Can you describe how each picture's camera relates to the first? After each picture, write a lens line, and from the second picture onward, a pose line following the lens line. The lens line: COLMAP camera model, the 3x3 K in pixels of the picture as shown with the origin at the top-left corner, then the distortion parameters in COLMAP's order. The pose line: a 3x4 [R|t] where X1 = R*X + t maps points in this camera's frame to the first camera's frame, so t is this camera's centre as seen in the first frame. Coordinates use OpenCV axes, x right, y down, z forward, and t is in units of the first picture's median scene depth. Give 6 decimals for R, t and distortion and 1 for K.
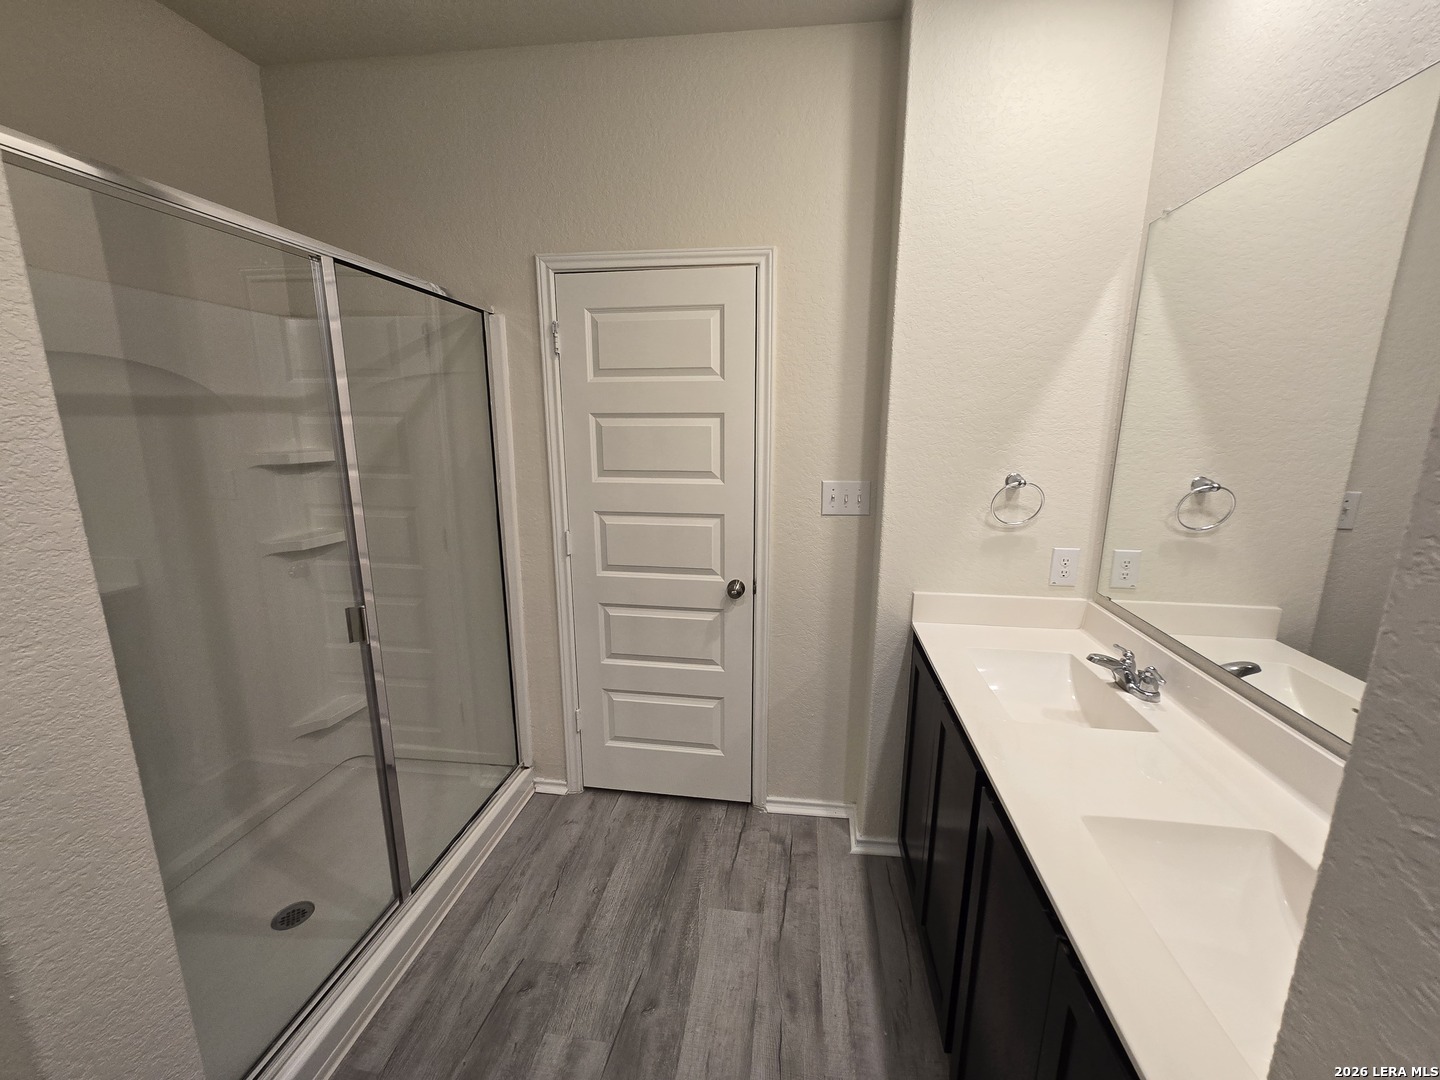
lens RADIAL K [[589.3, 0, 710.3], [0, 589.3, 537.0], [0, 0, 1]] dist [-0.004647, 0.002366]
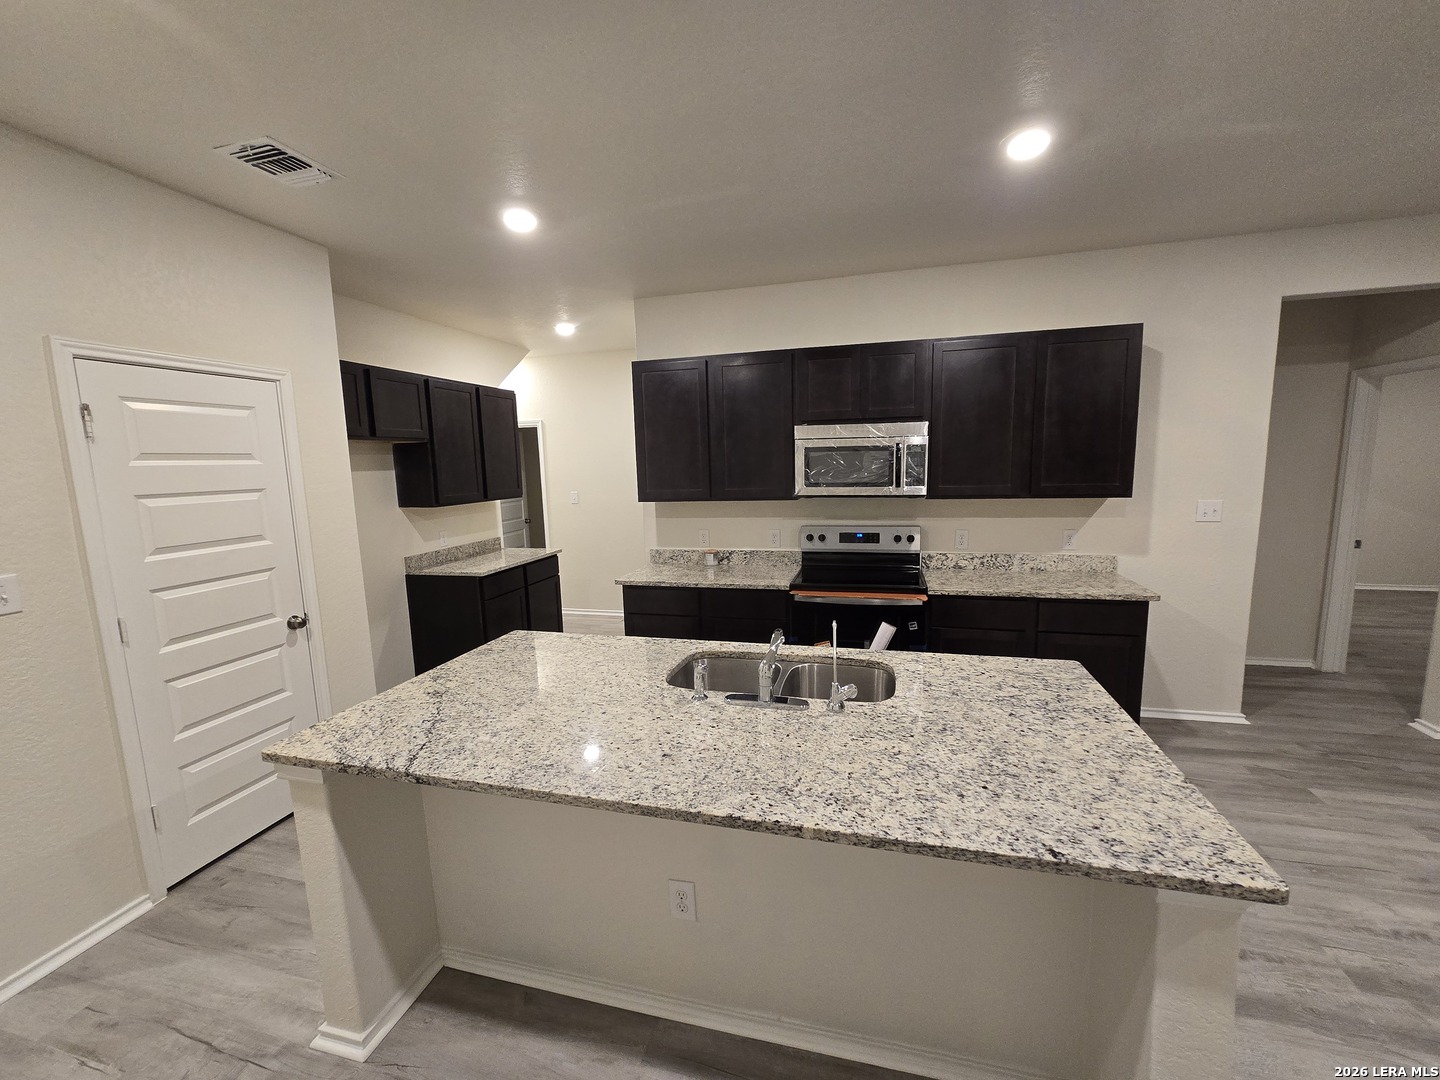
lens RADIAL K [[589.3, 0, 723.1], [0, 589.3, 542.5], [0, 0, 1]] dist [-0.004647, 0.002366]
pose [[0.103490, -0.138489, 0.984942, -0.805056], [0.229031, 0.966966, 0.111897, -0.007244], [-0.967902, 0.214002, 0.131789, -0.081286]]
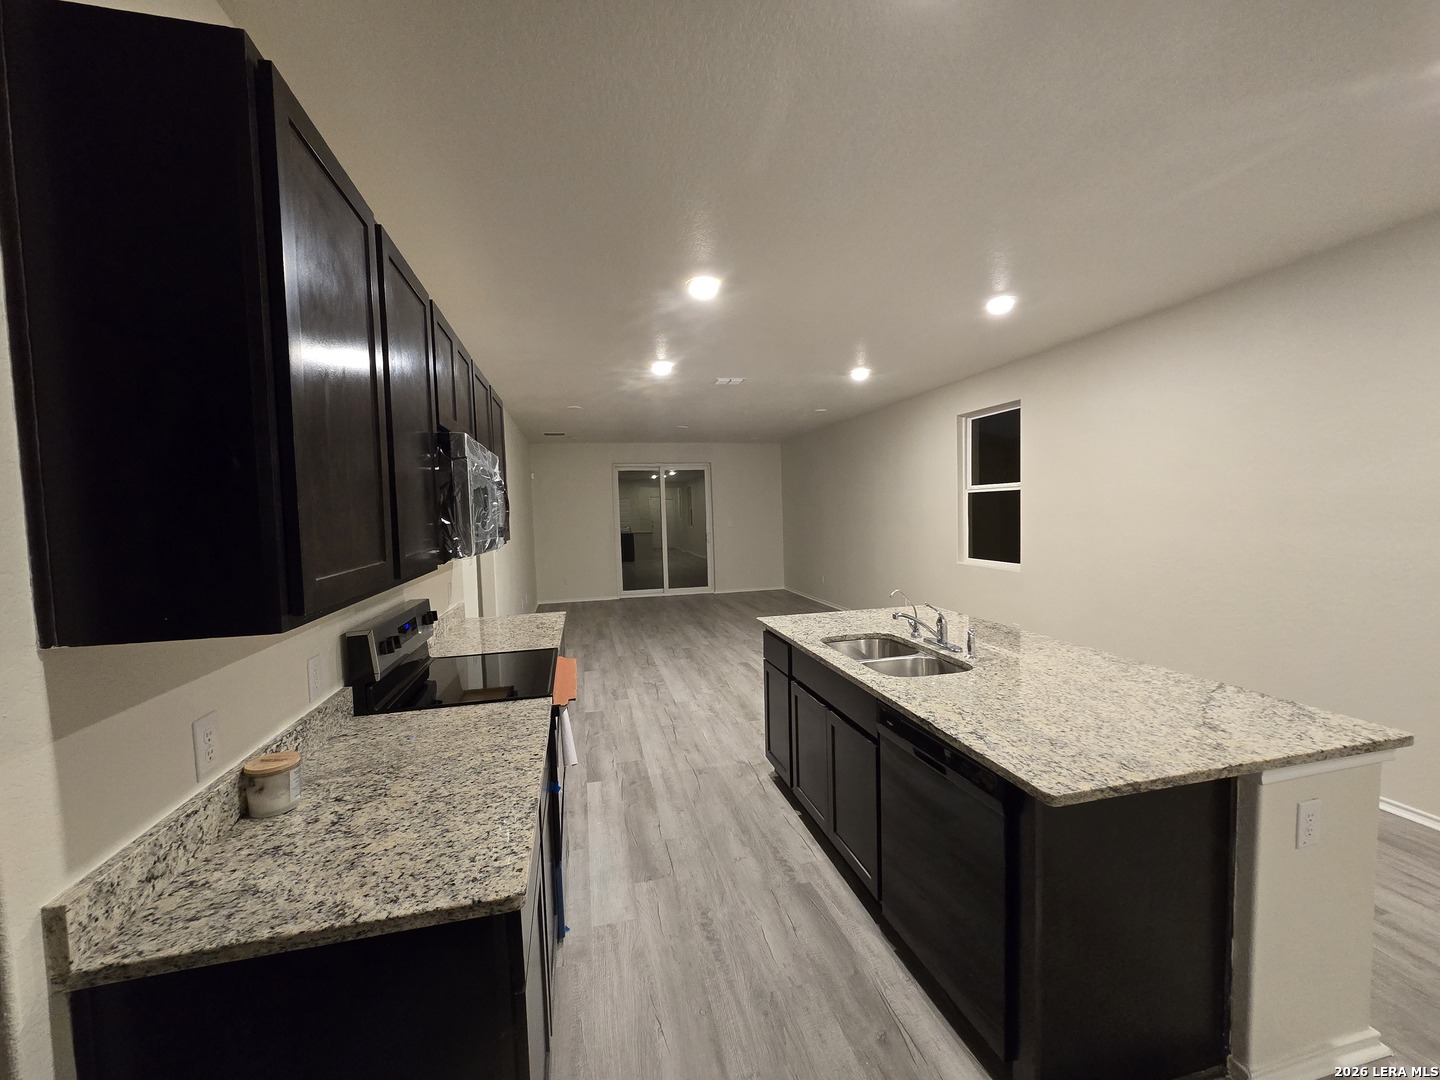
lens RADIAL K [[589.3, 0, 722.7], [0, 589.3, 543.9], [0, 0, 1]] dist [-0.004647, 0.002366]
pose [[-0.922065, 0.050950, -0.383666, 0.394266], [-0.048639, 0.968184, 0.245467, -0.124708], [0.383966, 0.244998, -0.890251, 0.612532]]
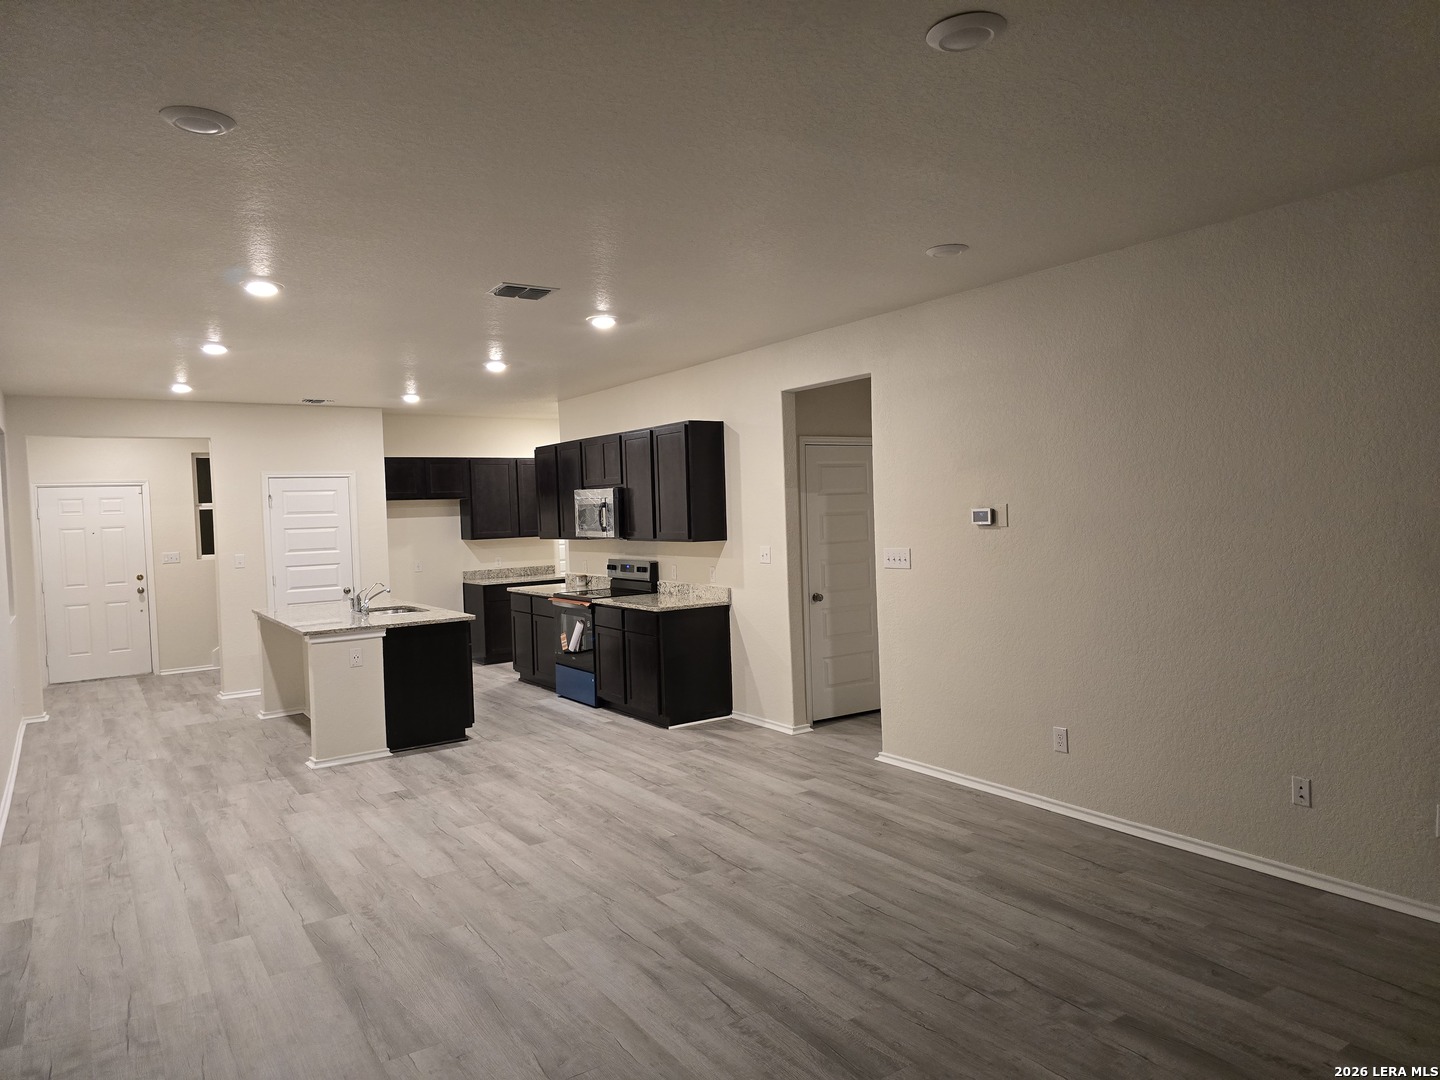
lens RADIAL K [[969.5, 0, 735.1], [0, 969.5, 535.8], [0, 0, 1]] dist [0.053289, -0.043638]
pose [[0.728588, -0.044370, 0.683513, -1.241634], [0.172466, 0.977632, -0.120376, 0.499381], [-0.662884, 0.205587, 0.719944, -2.497377]]
